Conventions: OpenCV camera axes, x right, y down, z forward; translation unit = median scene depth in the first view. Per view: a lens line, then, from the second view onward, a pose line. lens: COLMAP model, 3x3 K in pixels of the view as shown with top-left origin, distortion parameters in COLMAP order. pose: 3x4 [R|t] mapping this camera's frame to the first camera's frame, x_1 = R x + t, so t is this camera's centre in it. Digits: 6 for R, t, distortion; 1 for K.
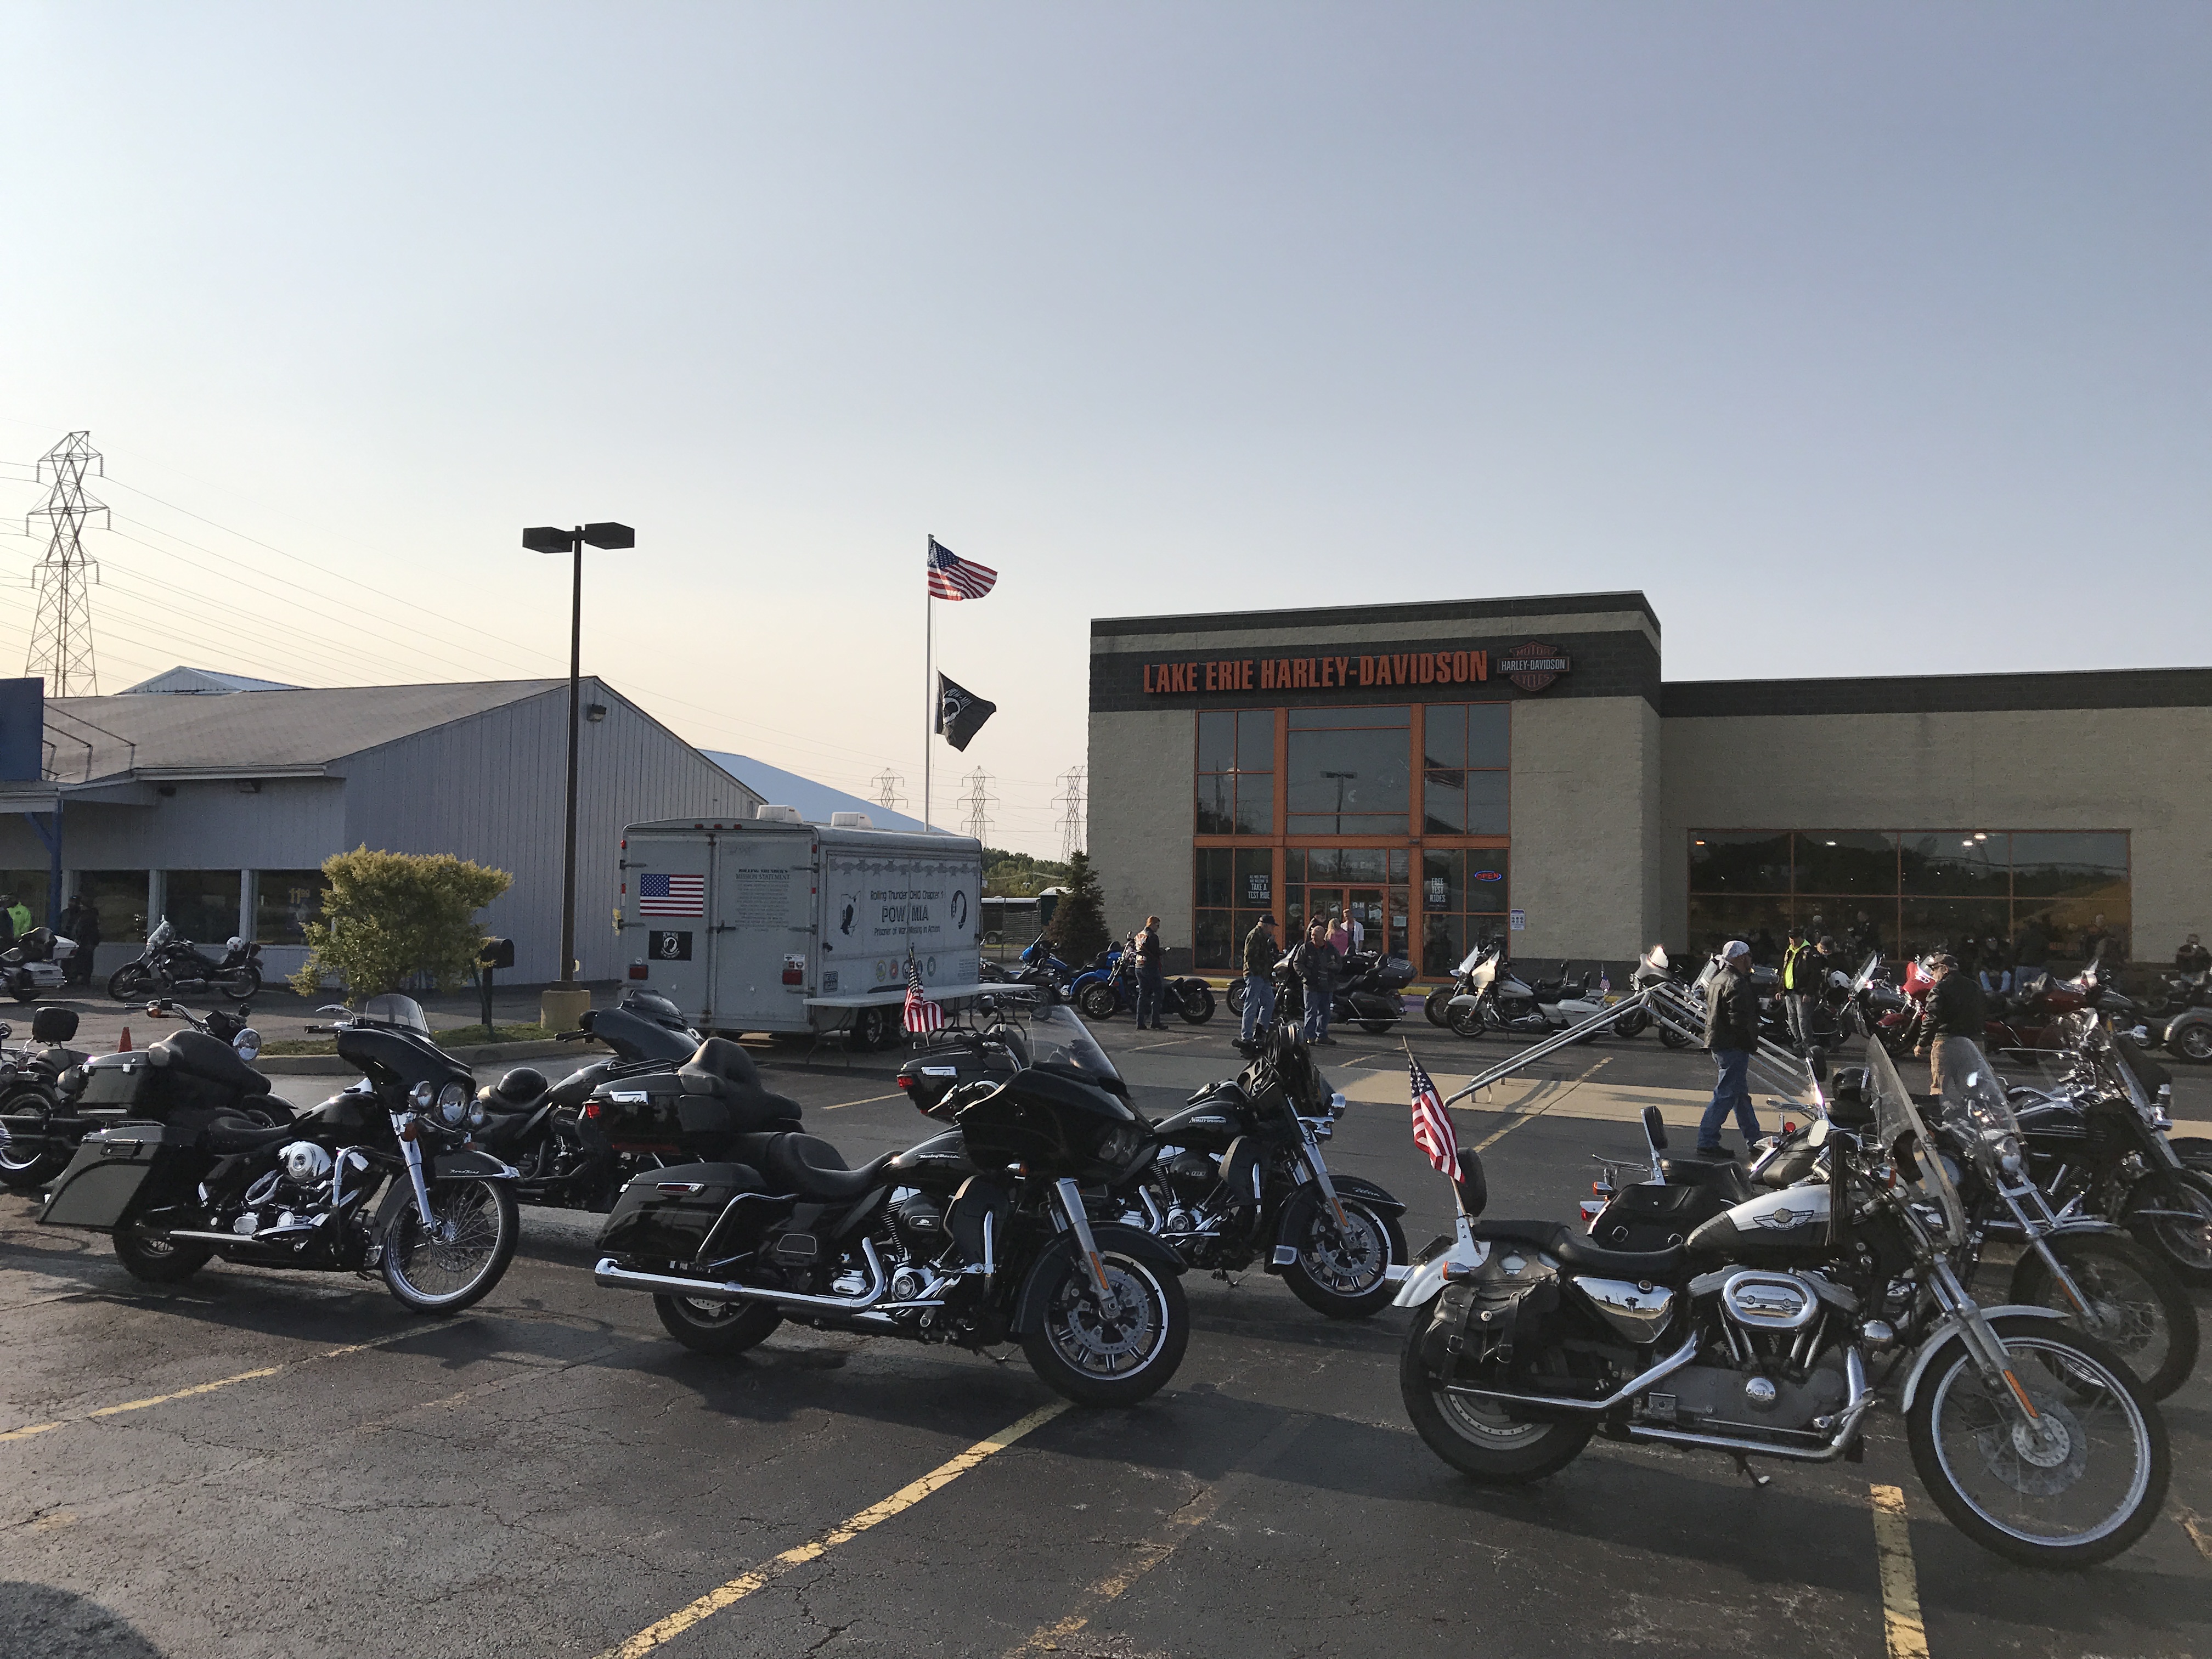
lens RADIAL K [[1819.3, 0, 1103.9], [0, 1819.3, 820.7], [0, 0, 1]] dist [0.123804, -0.275417]
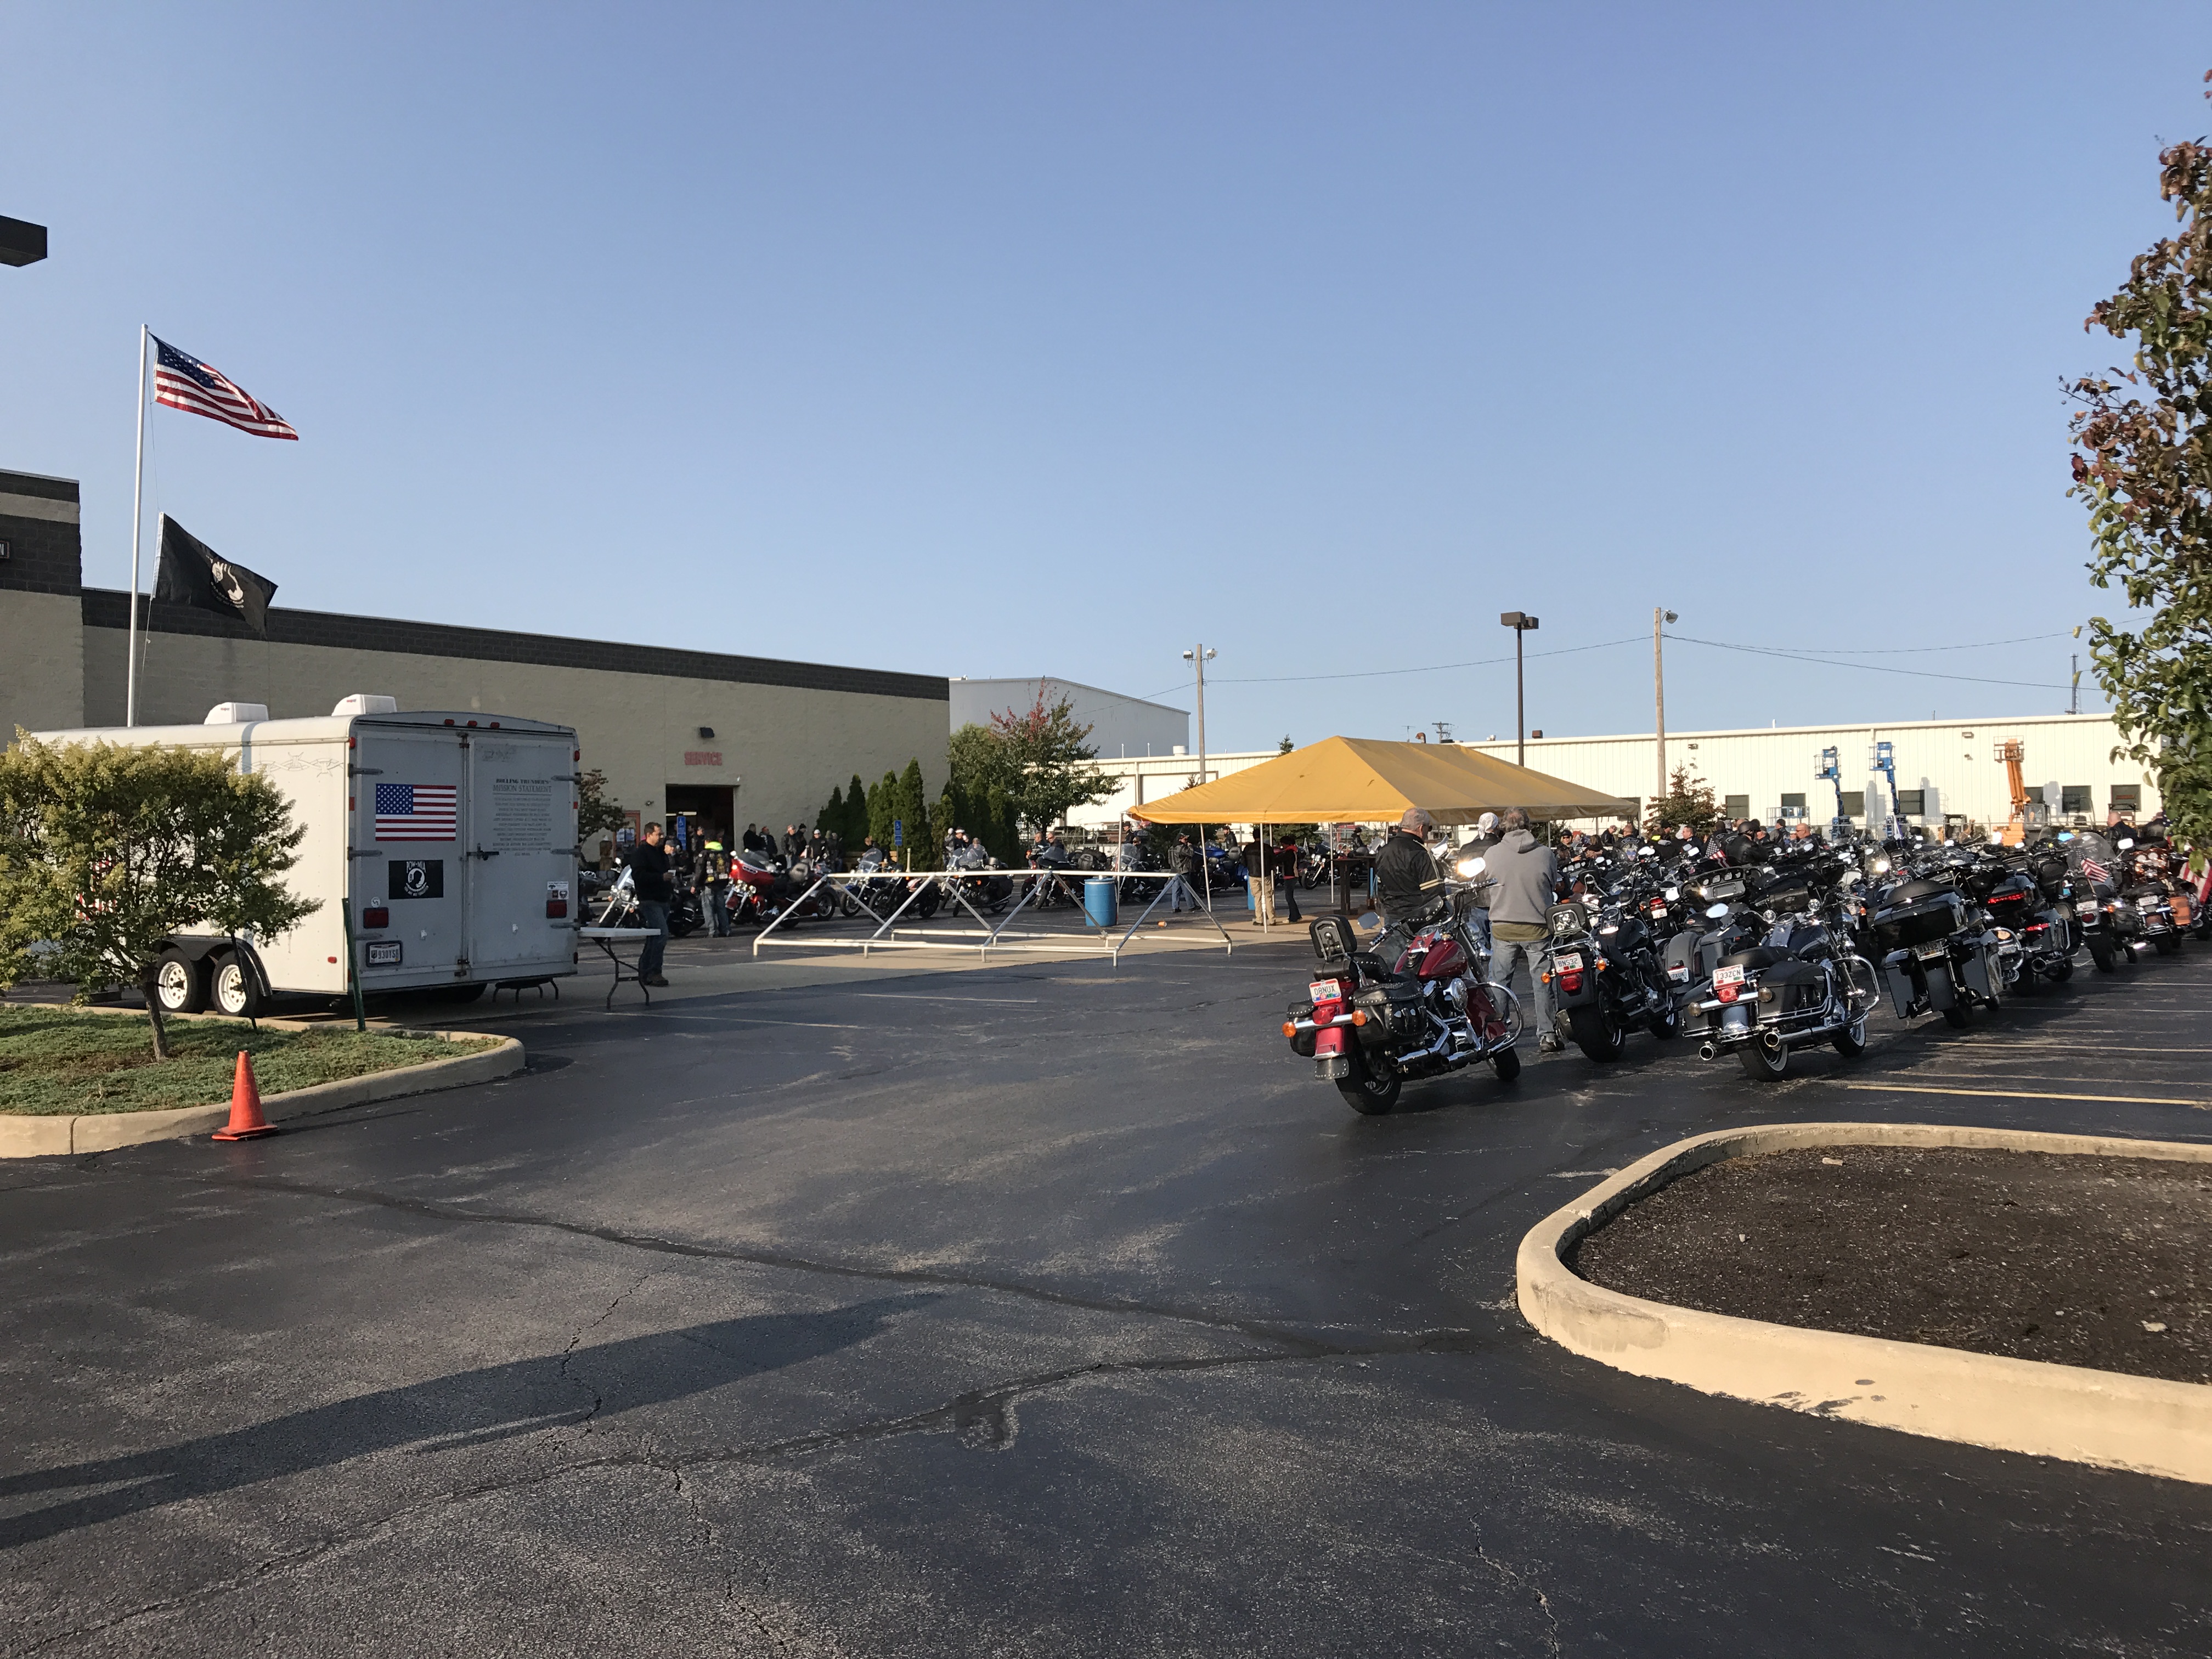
lens RADIAL K [[1819.3, 0, 1103.9], [0, 1819.3, 820.7], [0, 0, 1]] dist [0.123804, -0.275417]
pose [[0.203908, -0.013990, 0.978890, -0.928361], [-0.025970, 0.999469, 0.019694, 0.022196], [-0.978646, -0.029438, 0.203436, 0.577716]]
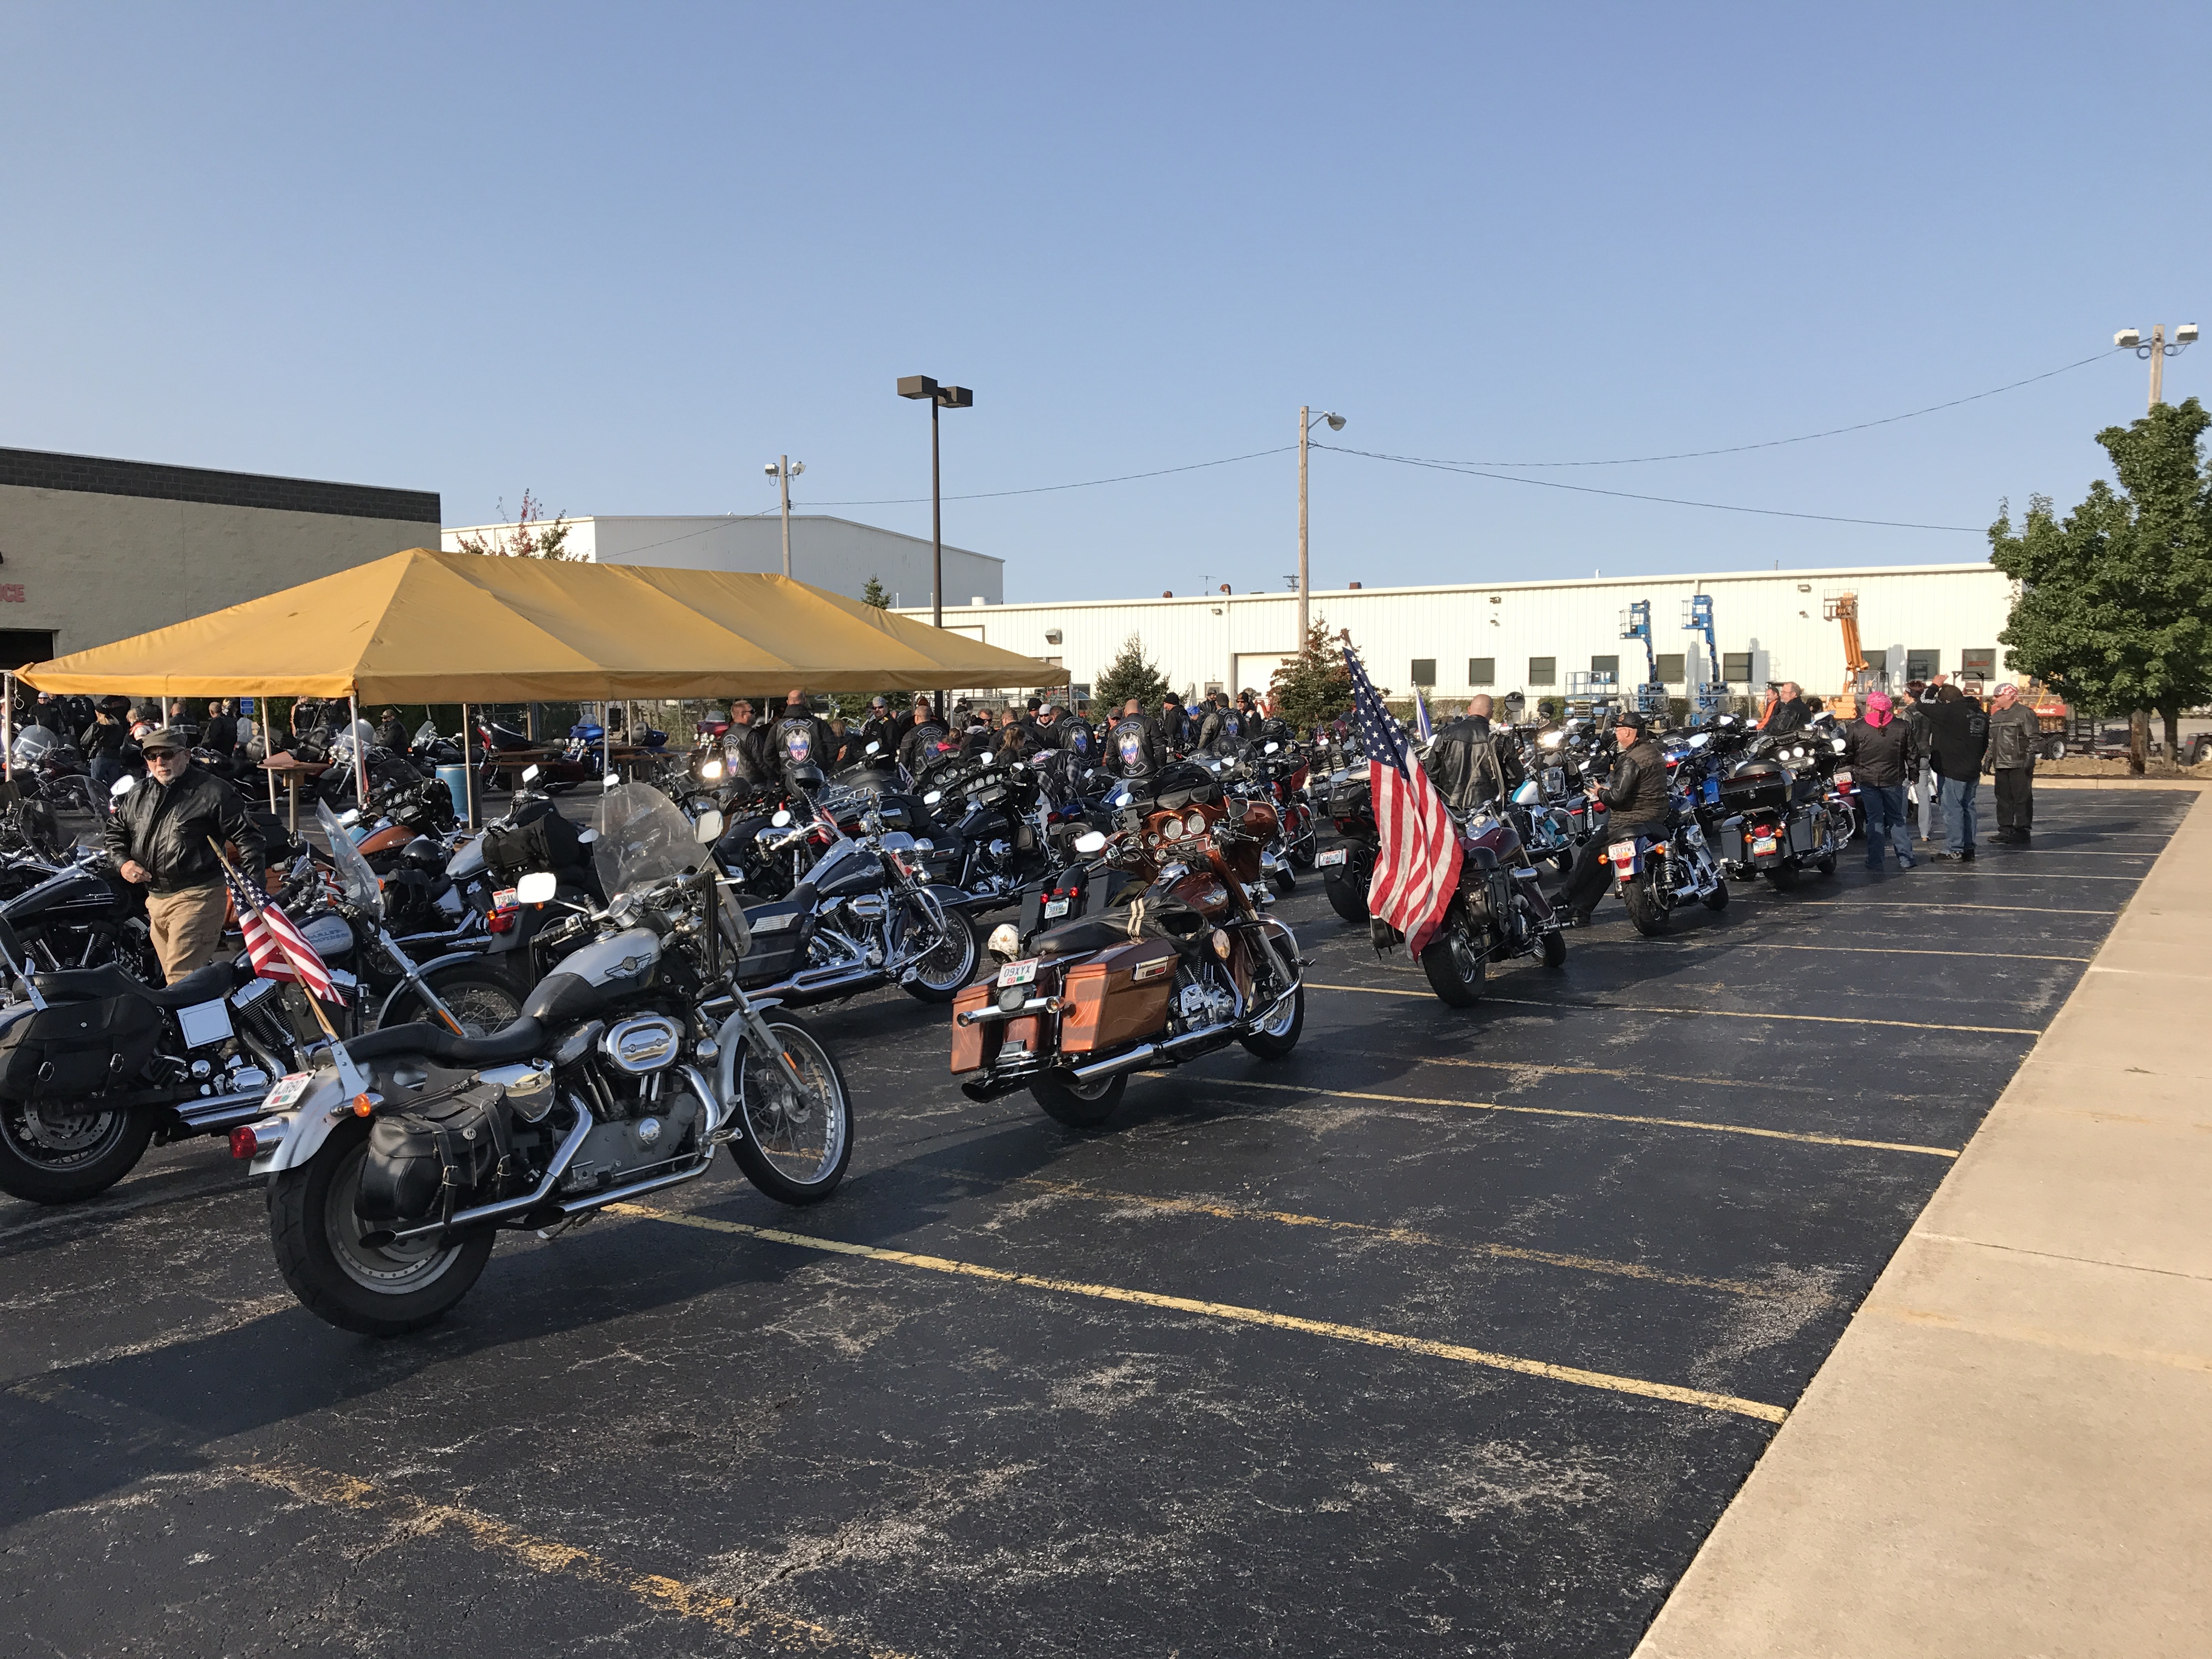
lens RADIAL K [[1819.3, 0, 1103.9], [0, 1819.3, 820.7], [0, 0, 1]] dist [0.123804, -0.275417]
pose [[0.187702, -0.089053, 0.978181, -0.160974], [-0.036374, 0.994568, 0.097525, 0.007011], [-0.981552, -0.053886, 0.183443, 0.155095]]
